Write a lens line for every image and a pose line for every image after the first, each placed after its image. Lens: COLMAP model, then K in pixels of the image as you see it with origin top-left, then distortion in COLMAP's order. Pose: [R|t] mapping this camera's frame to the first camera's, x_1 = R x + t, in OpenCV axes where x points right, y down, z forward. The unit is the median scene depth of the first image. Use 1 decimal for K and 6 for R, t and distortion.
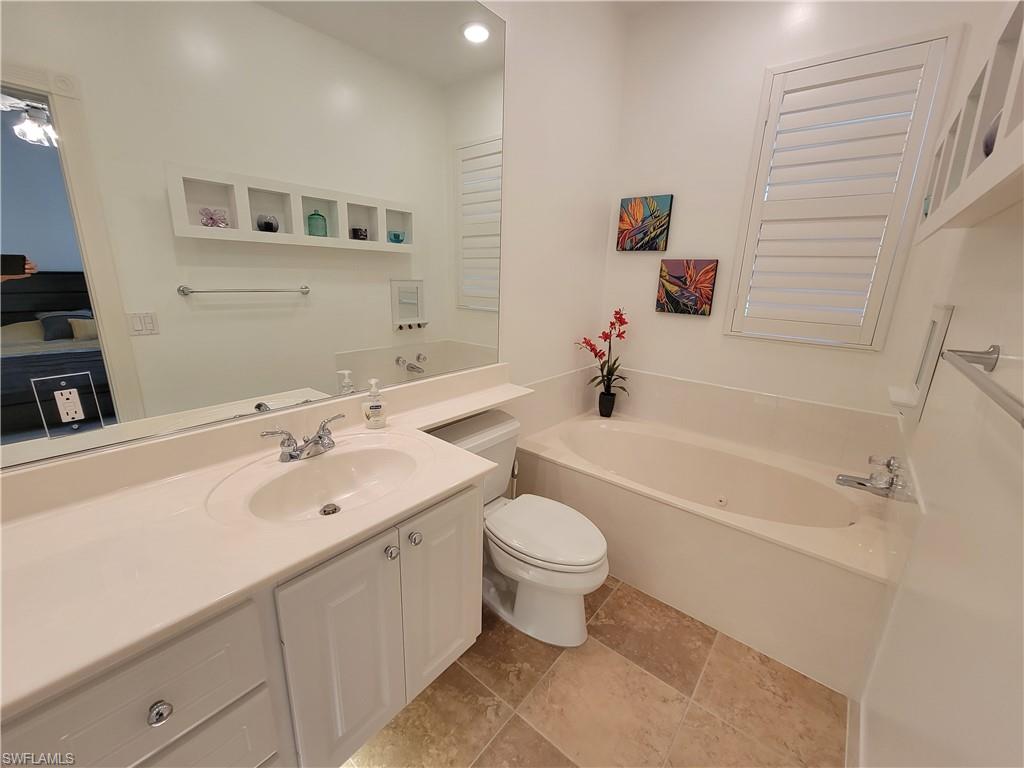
lens RADIAL K [[419.0, 0, 509.0], [0, 419.0, 383.7], [0, 0, 1]] dist [-0.001937, -0.000534]
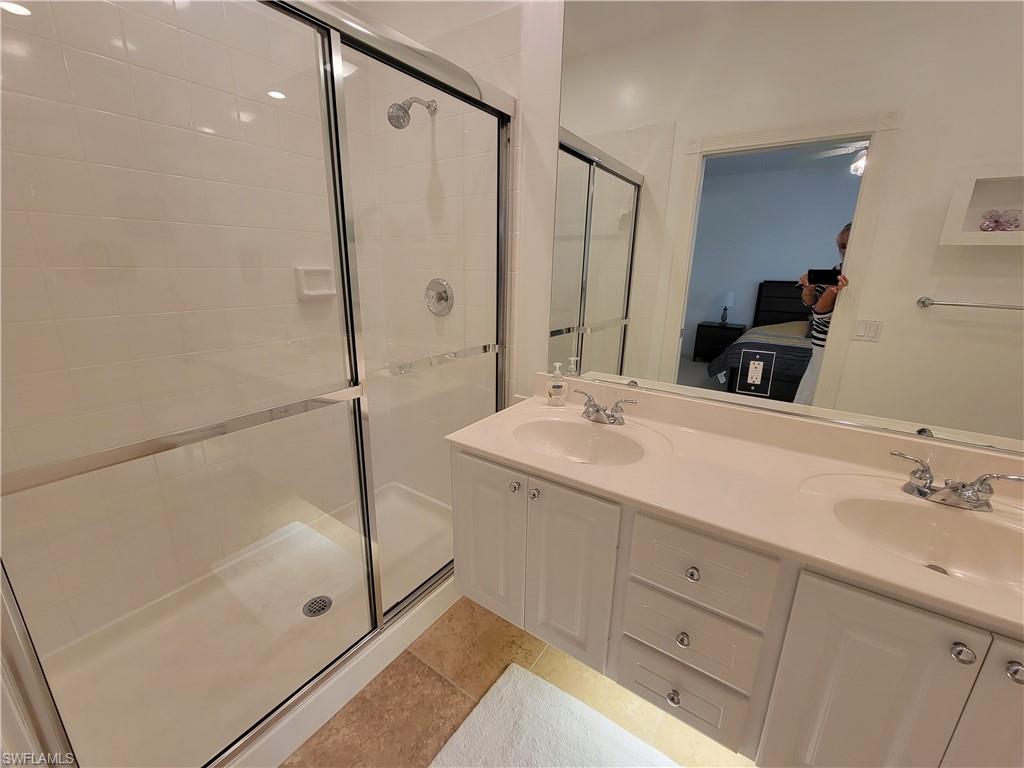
lens RADIAL K [[419.0, 0, 509.0], [0, 419.0, 383.7], [0, 0, 1]] dist [-0.001937, -0.000534]
pose [[0.087658, 0.242961, -0.966067, 0.179473], [-0.269576, 0.939400, 0.211794, 0.008269], [0.958981, 0.241863, 0.147843, -0.001138]]
